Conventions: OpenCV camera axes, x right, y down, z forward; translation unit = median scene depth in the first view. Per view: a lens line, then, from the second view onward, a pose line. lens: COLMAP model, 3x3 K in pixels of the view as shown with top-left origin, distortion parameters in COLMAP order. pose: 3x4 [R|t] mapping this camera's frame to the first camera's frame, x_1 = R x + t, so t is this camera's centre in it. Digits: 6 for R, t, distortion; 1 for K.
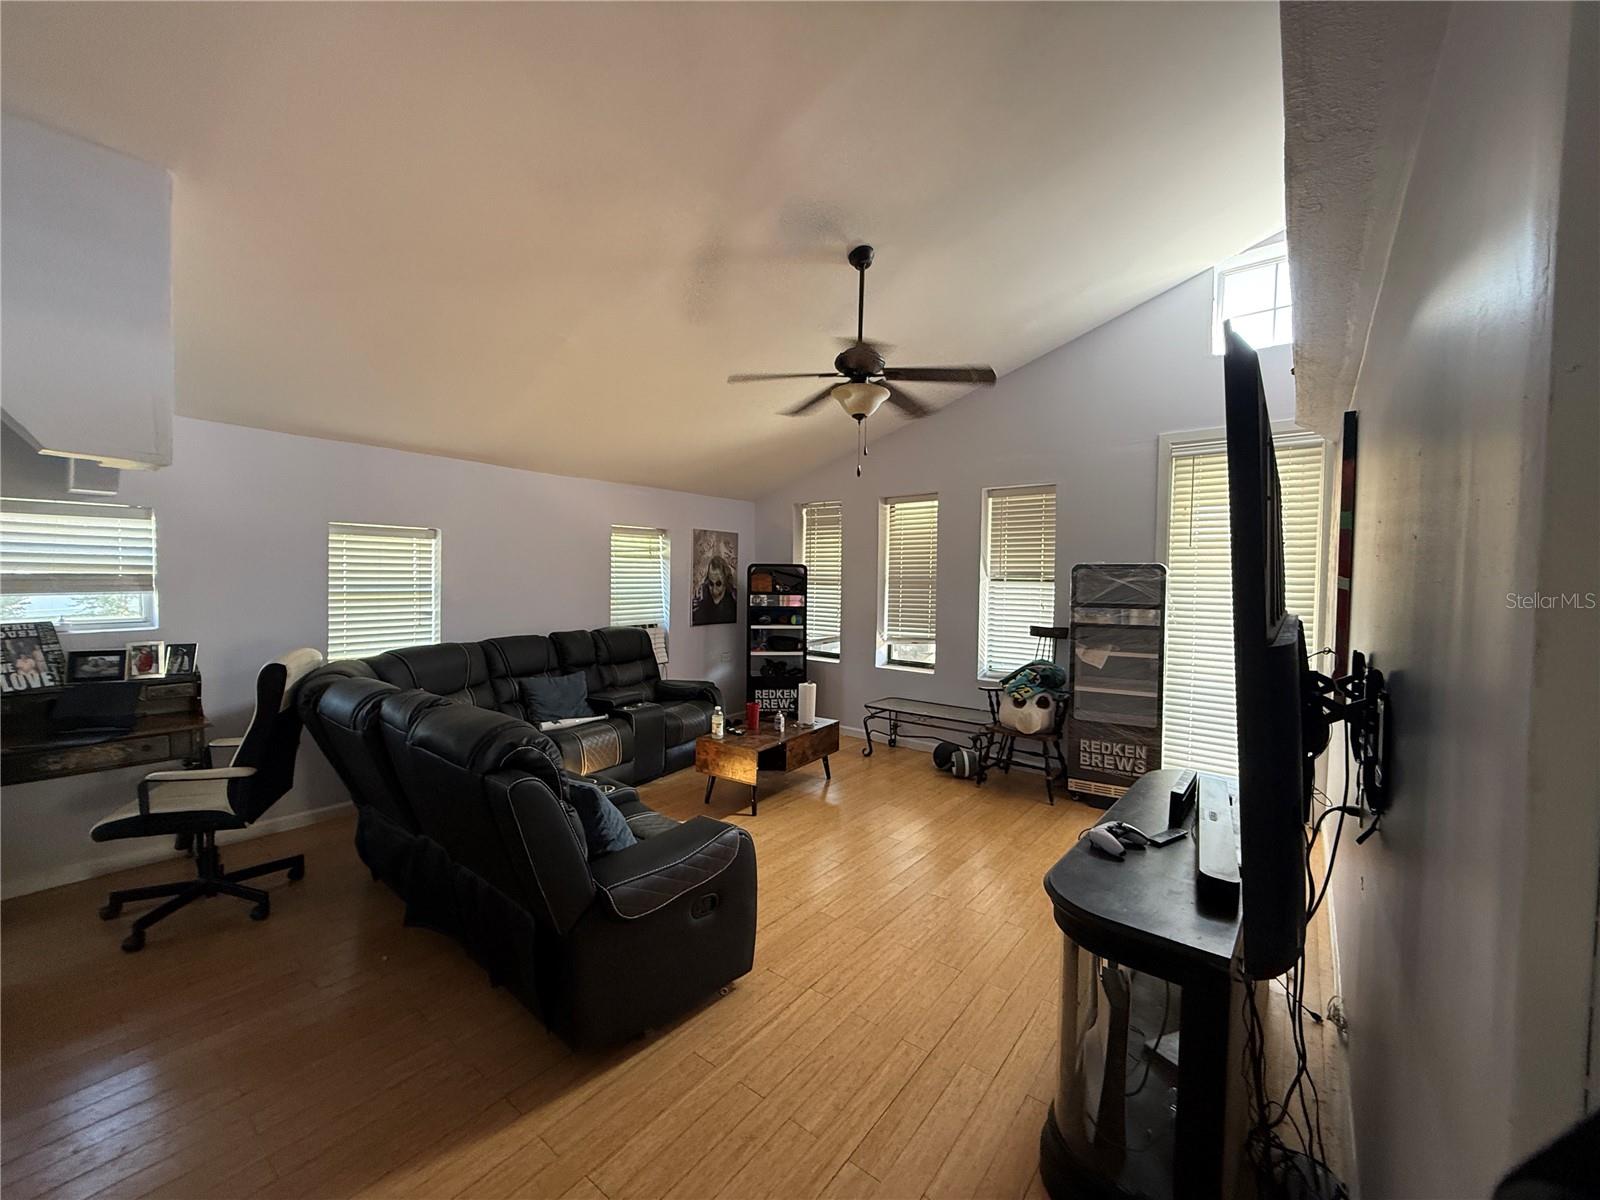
lens RADIAL K [[638.5, 0, 798.5], [0, 638.5, 598.2], [0, 0, 1]] dist [-0.002195, 0.000567]
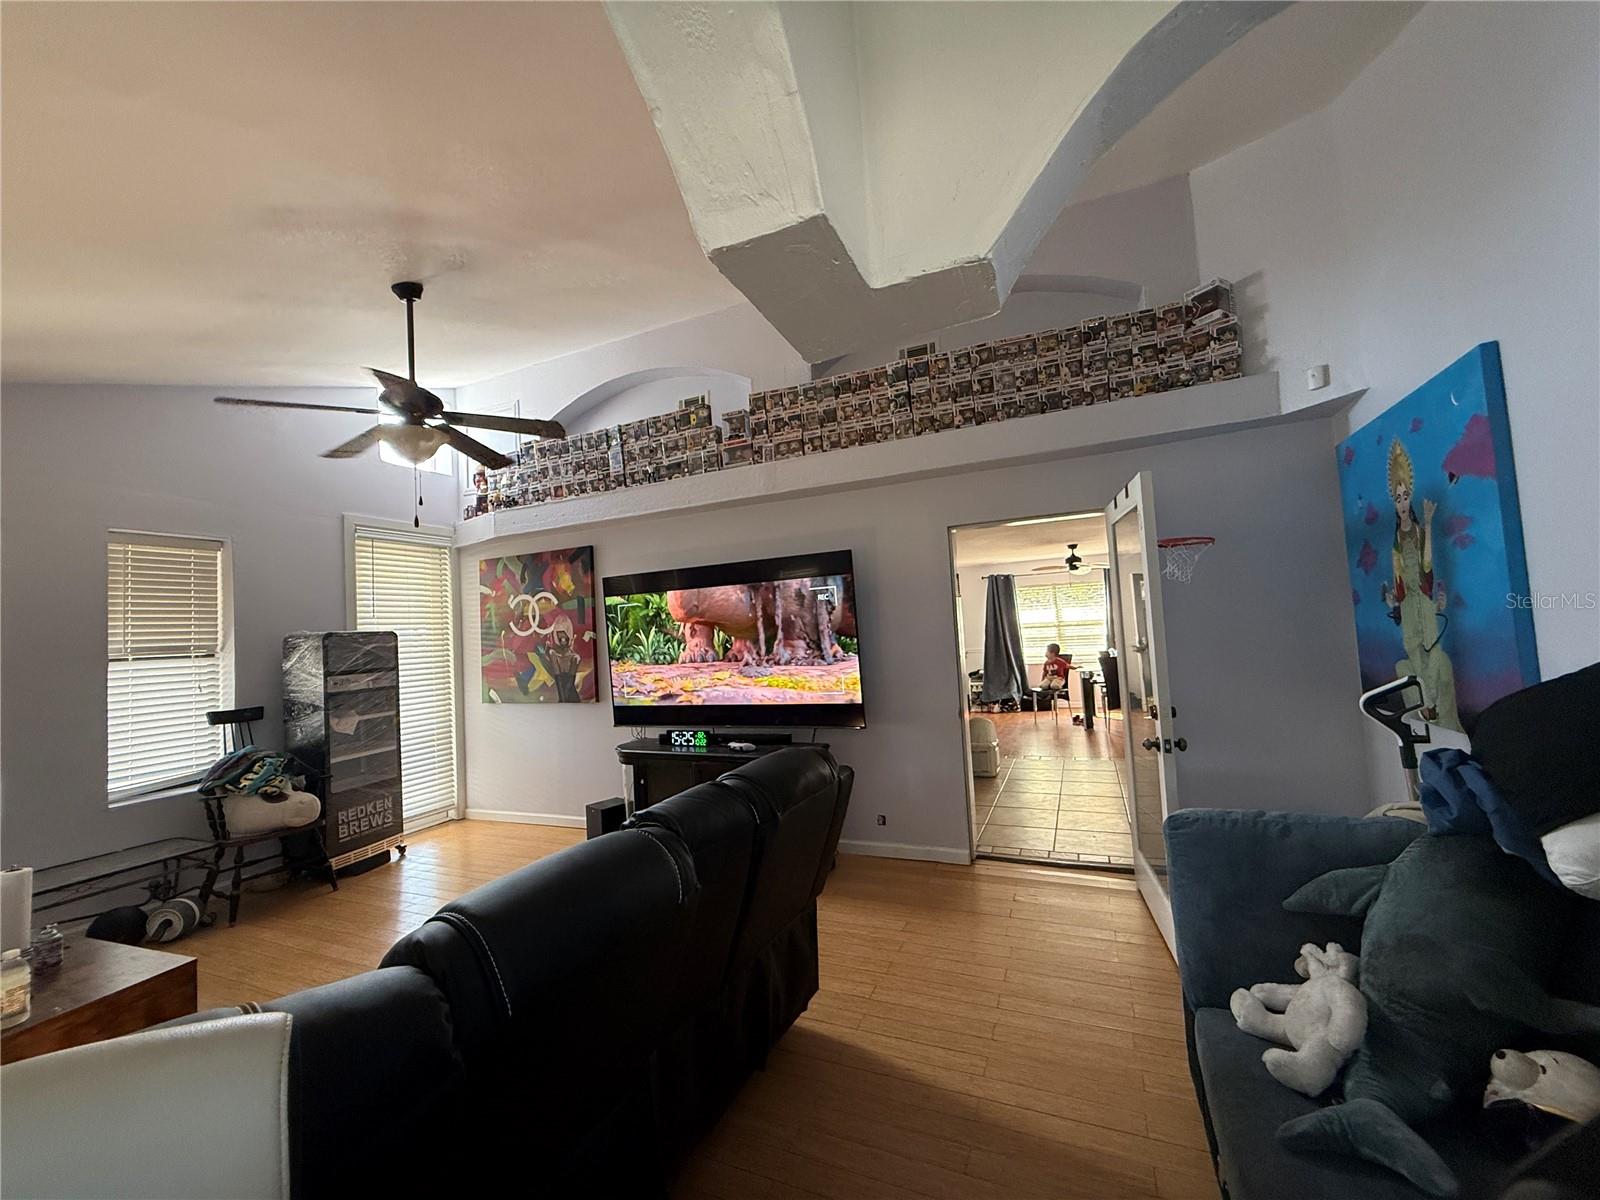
lens RADIAL K [[638.5, 0, 798.5], [0, 638.5, 598.2], [0, 0, 1]] dist [-0.002195, 0.000567]
pose [[-0.254353, 0.051462, 0.965741, -0.645475], [0.078345, 0.996398, -0.032461, -0.016367], [-0.963933, 0.067405, -0.257468, 0.520237]]
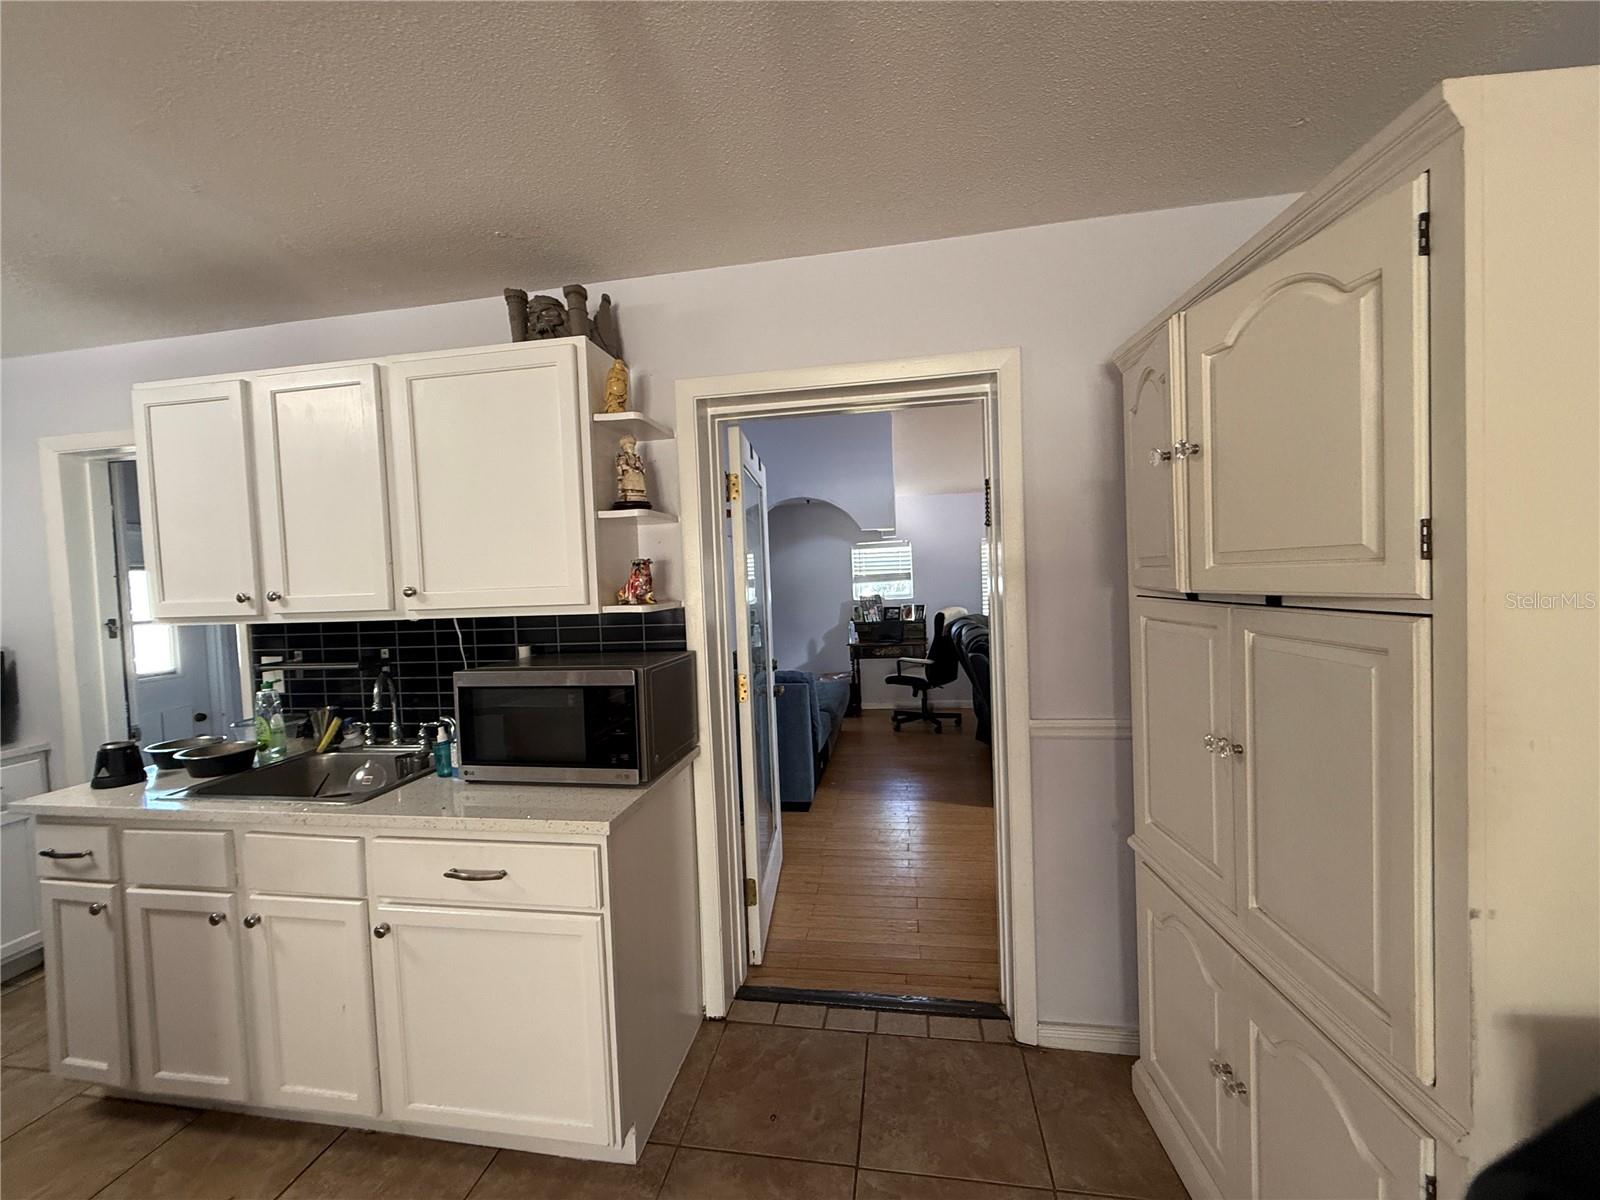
lens RADIAL K [[638.5, 0, 798.5], [0, 638.5, 598.2], [0, 0, 1]] dist [-0.002195, 0.000567]
pose [[0.480956, -0.002137, -0.876742, 0.468443], [0.021455, 0.999726, 0.009333, 0.015120], [0.876482, -0.023300, 0.480871, -0.244835]]
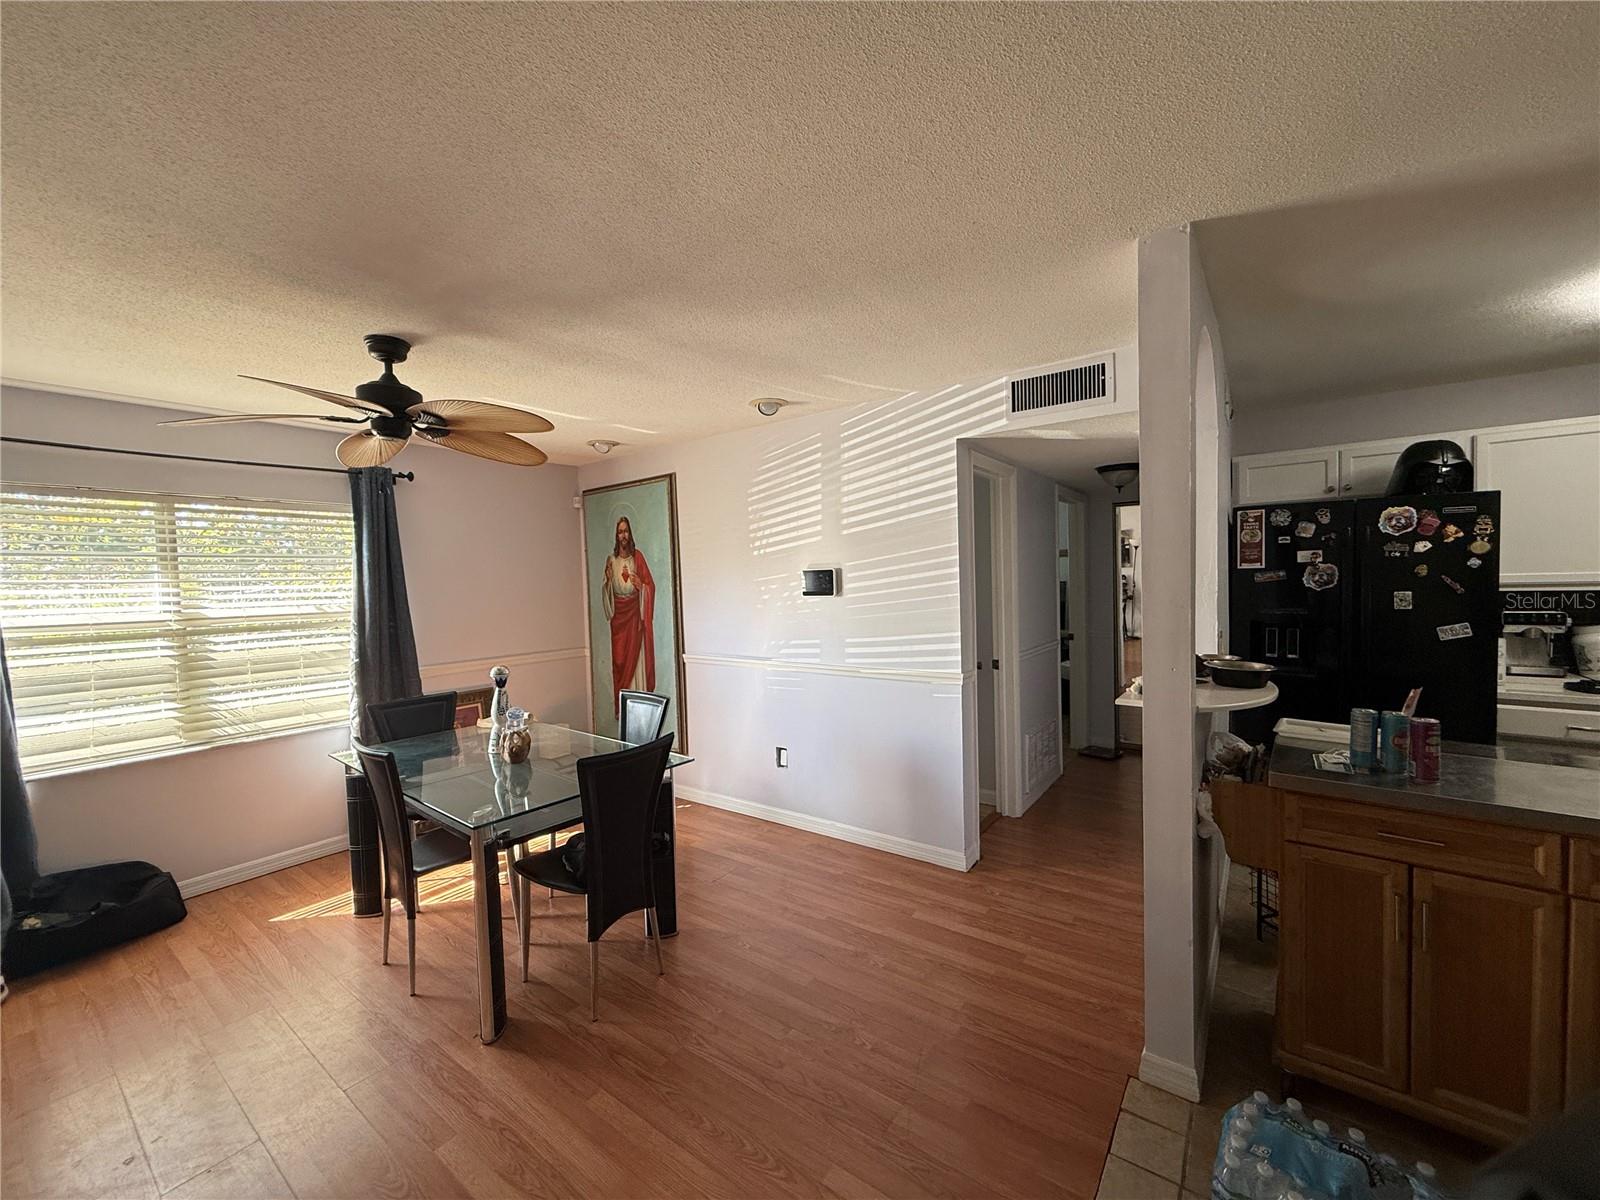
lens RADIAL K [[635.1, 0, 797.1], [0, 635.1, 598.7], [0, 0, 1]] dist [-0.001888, 0.000008]
pose [[-0.999386, 0.013137, -0.032475, 0.651150], [0.011002, 0.997820, 0.065068, 0.005454], [0.033260, 0.064670, -0.997352, -0.224107]]
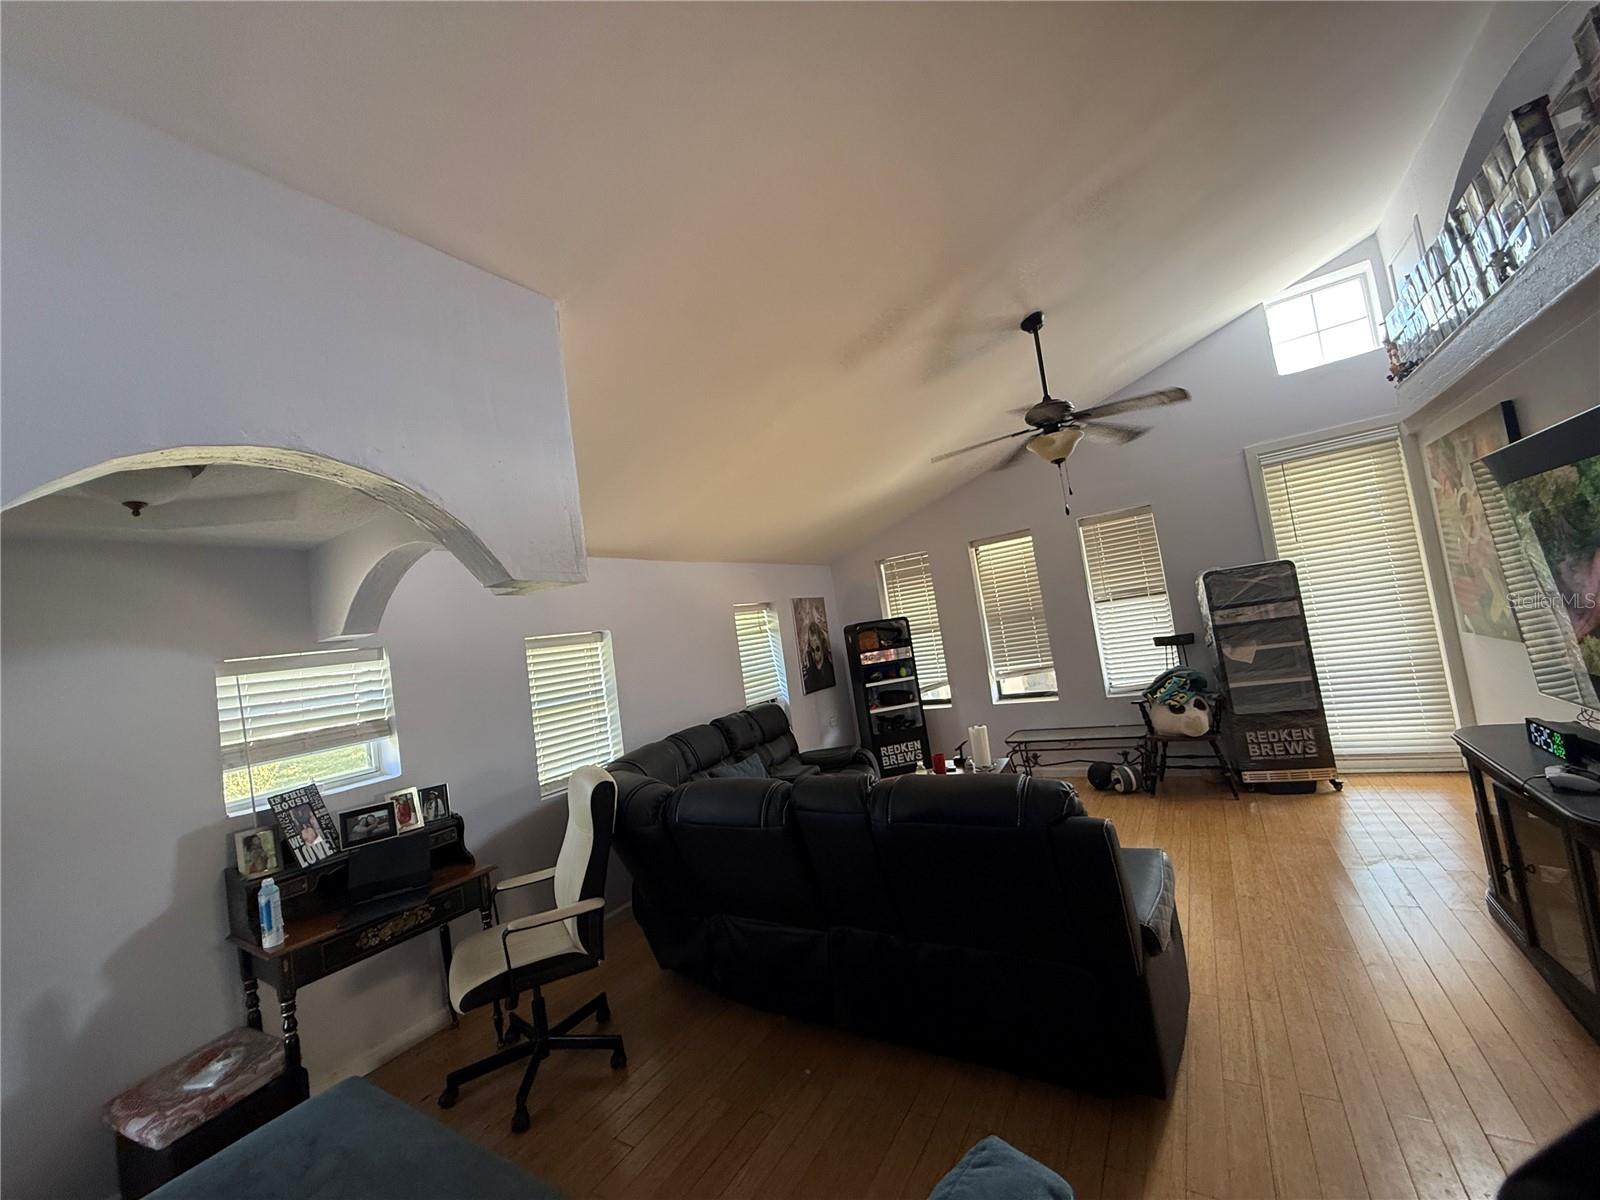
lens RADIAL K [[638.5, 0, 798.5], [0, 638.5, 598.2], [0, 0, 1]] dist [-0.002195, 0.000567]
pose [[0.982126, -0.149184, 0.114773, -0.354901], [0.160031, 0.982823, -0.091913, -0.019235], [-0.099090, 0.108638, 0.989130, -0.000957]]
